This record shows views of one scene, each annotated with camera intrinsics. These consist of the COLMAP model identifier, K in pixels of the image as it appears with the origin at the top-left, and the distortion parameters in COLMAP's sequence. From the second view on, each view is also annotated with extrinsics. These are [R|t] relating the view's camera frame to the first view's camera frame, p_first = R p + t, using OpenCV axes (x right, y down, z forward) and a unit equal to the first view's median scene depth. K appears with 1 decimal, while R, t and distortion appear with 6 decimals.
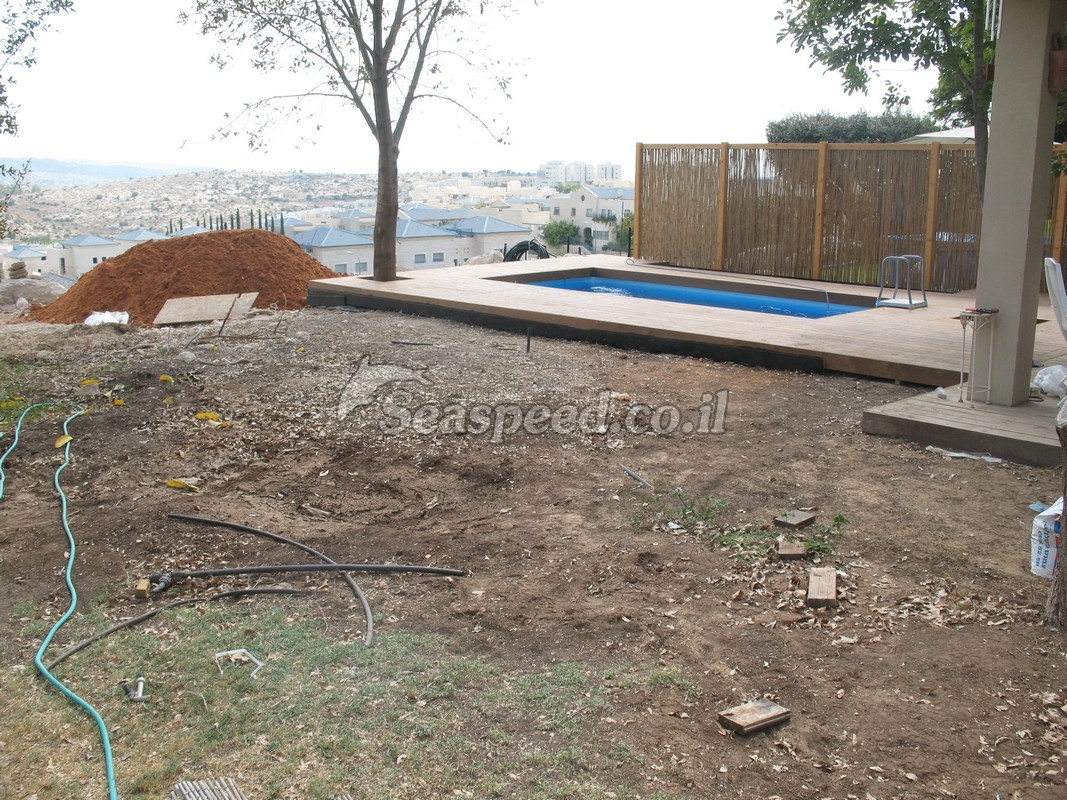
lens RADIAL K [[1100.6, 0, 519.3], [0, 1100.6, 401.2], [0, 0, 1]] dist [-0.193204, 0.223355]
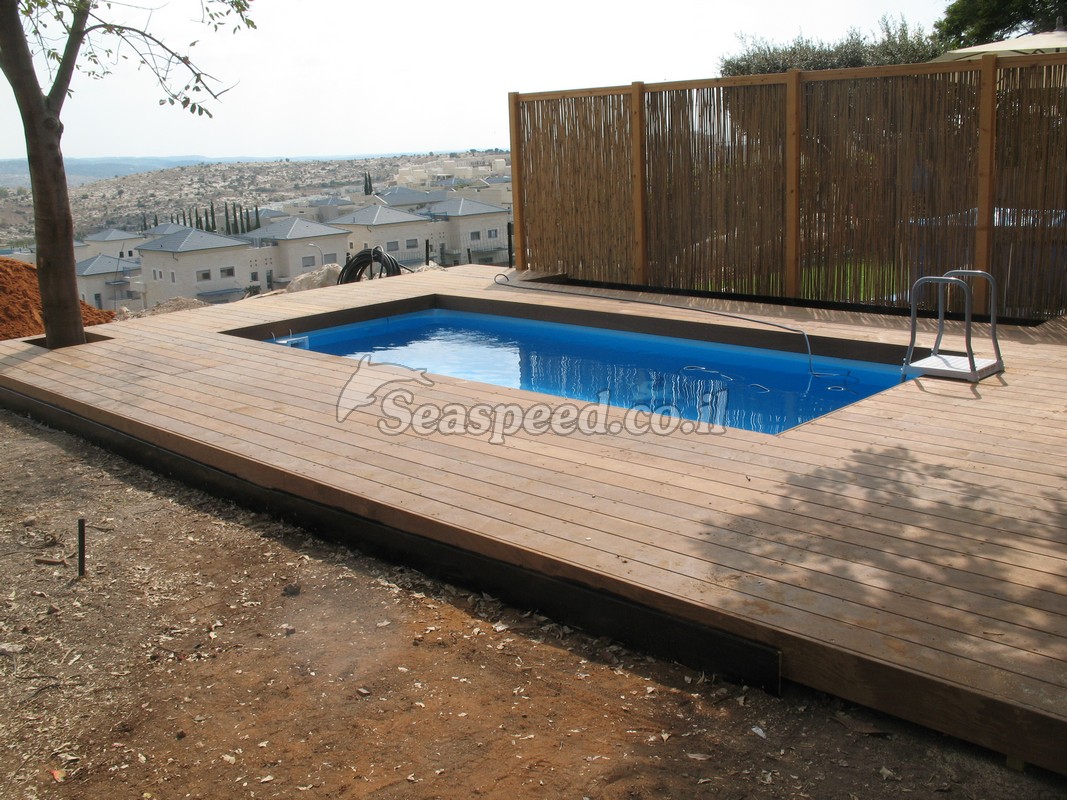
lens RADIAL K [[1100.6, 0, 519.3], [0, 1100.6, 401.2], [0, 0, 1]] dist [-0.193204, 0.223355]
pose [[0.998802, -0.048894, -0.002005, 0.134261], [0.048924, 0.998608, 0.019726, -0.083117], [0.001038, -0.019801, 0.999803, 0.437098]]
